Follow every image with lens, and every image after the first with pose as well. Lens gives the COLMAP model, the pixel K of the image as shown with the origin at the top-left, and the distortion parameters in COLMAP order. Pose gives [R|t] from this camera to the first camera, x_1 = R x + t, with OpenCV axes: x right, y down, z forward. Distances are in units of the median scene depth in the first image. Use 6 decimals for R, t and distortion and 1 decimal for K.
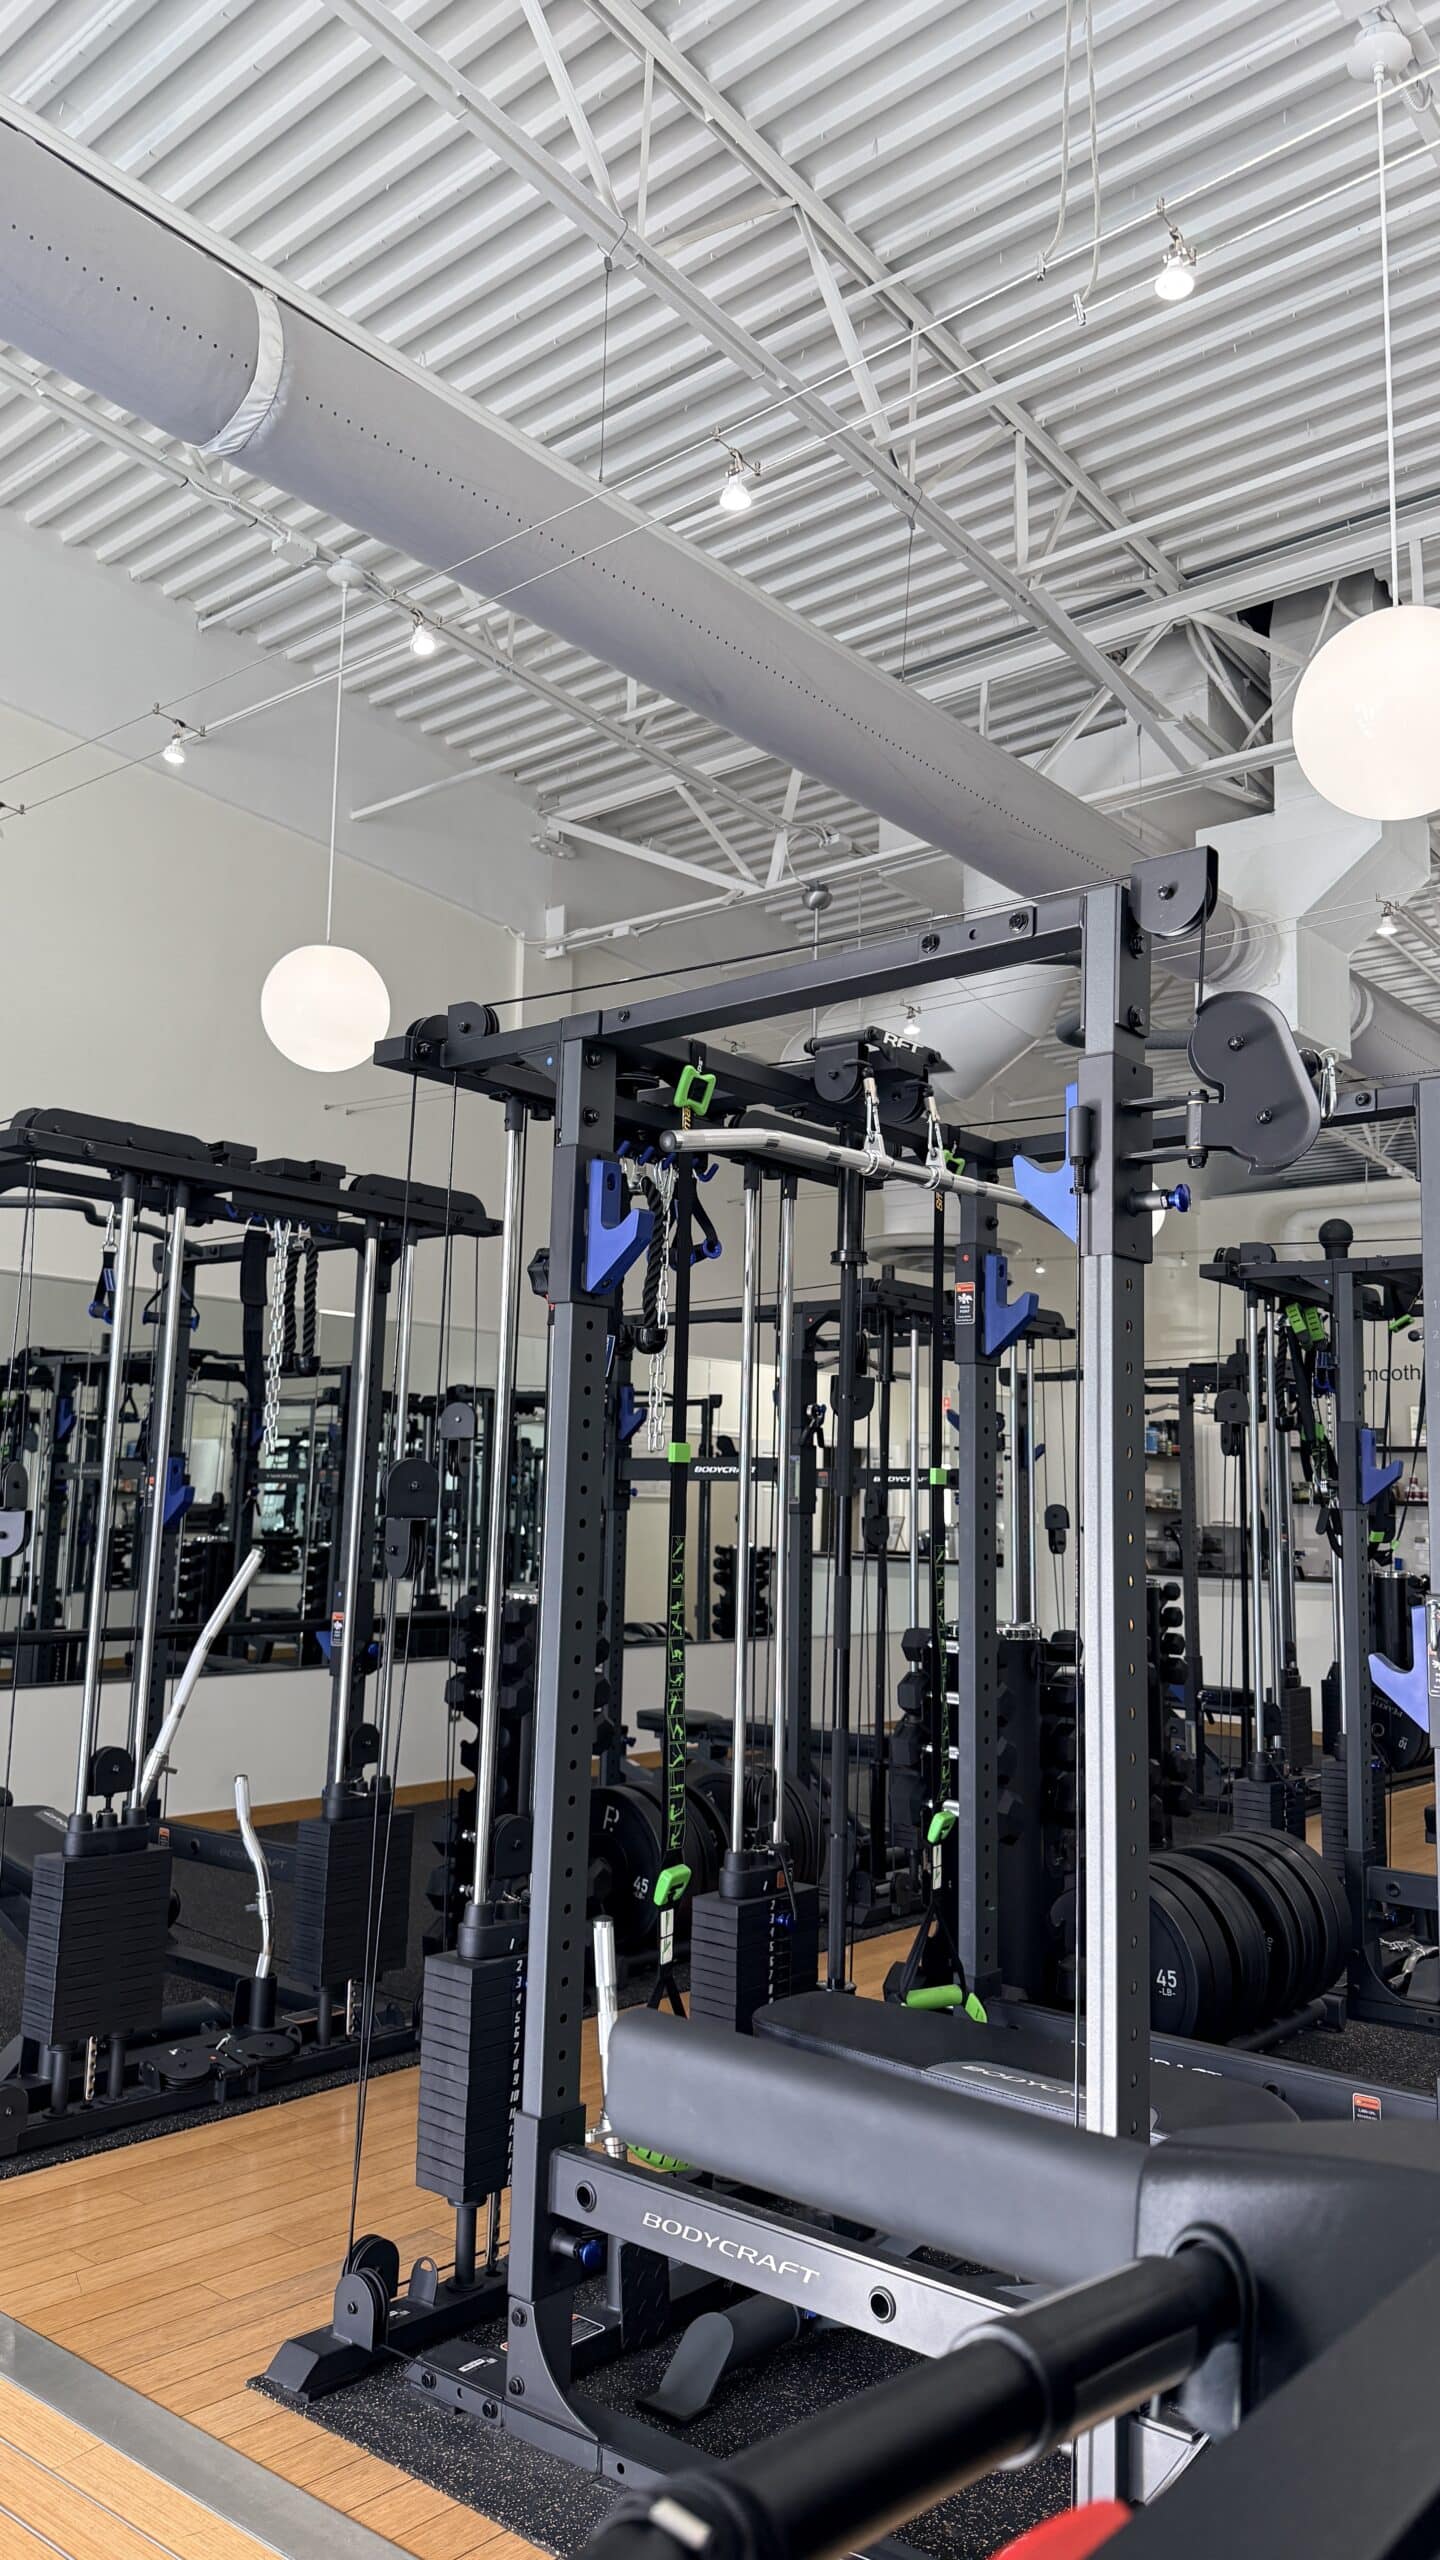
lens RADIAL K [[1796.3, 0, 705.7], [0, 1796.3, 1277.4], [0, 0, 1]] dist [0.084535, -0.126503]
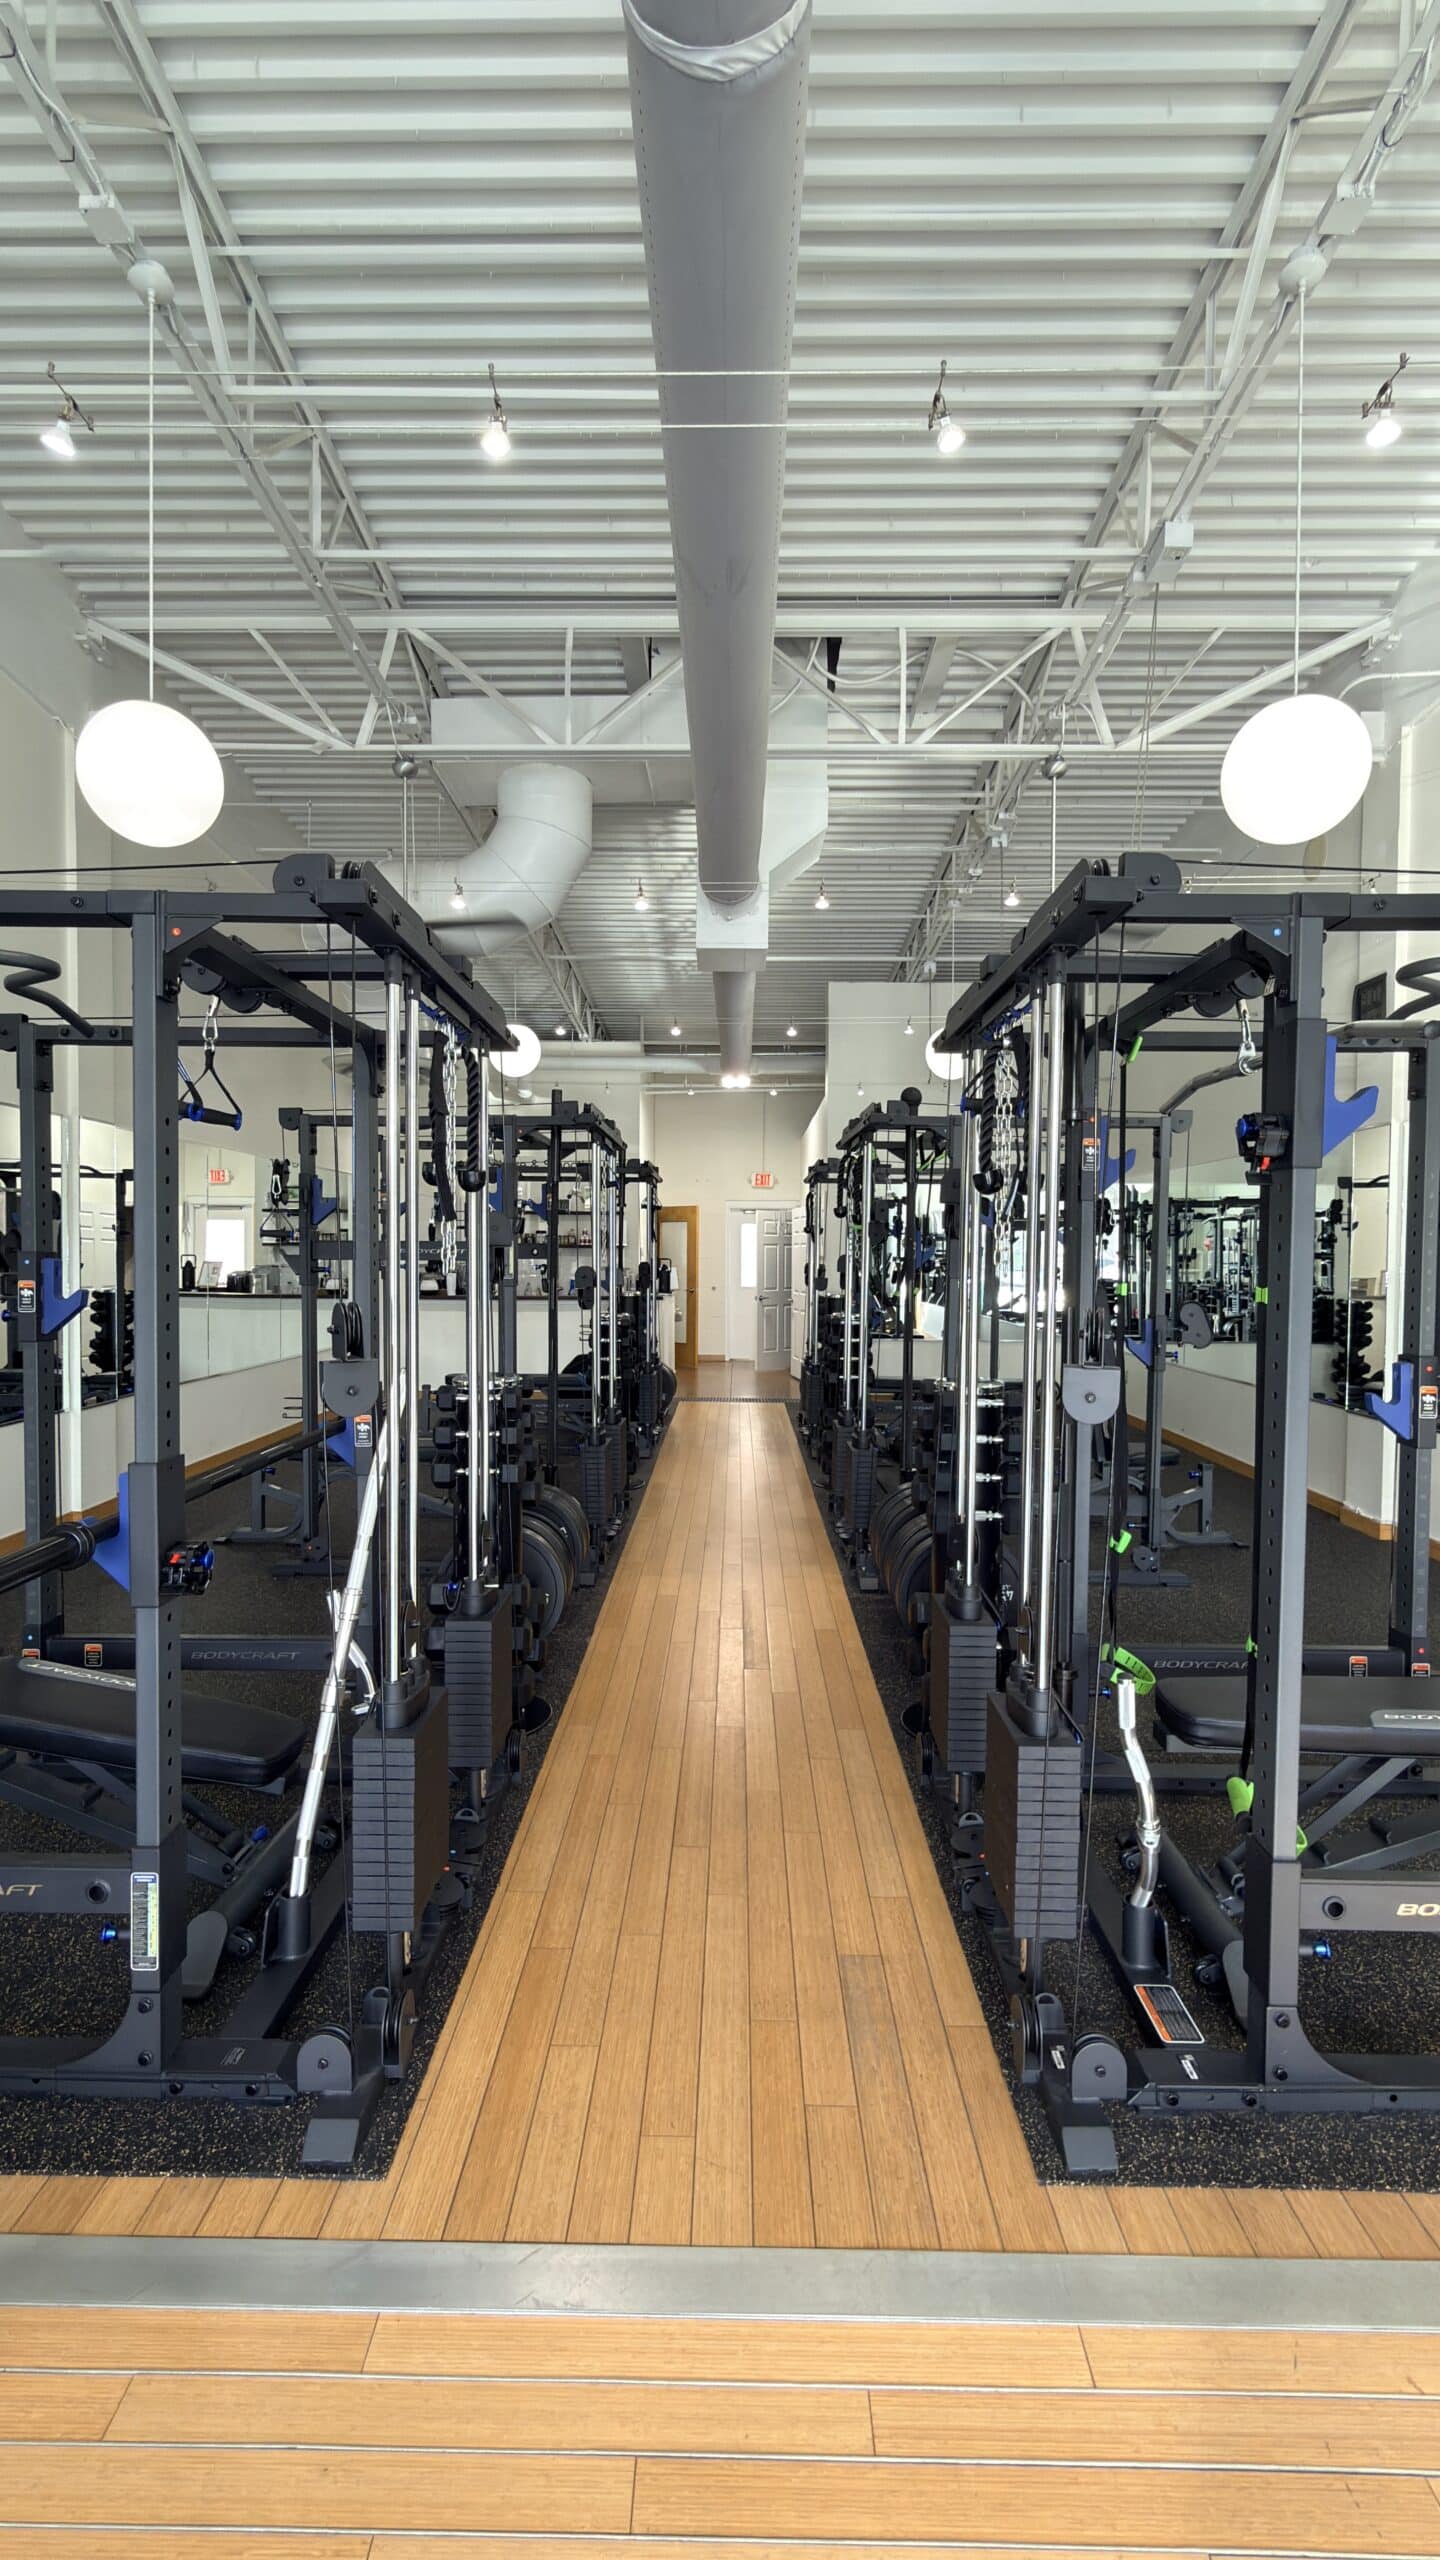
lens RADIAL K [[1136.6, 0, 723.6], [0, 1136.6, 1290.3], [0, 0, 1]] dist [0.000060, -0.000136]
pose [[0.769390, -0.041002, 0.637462, -0.455559], [-0.071916, 0.986033, 0.150221, 0.004619], [-0.634718, -0.161422, 0.755695, 0.400487]]
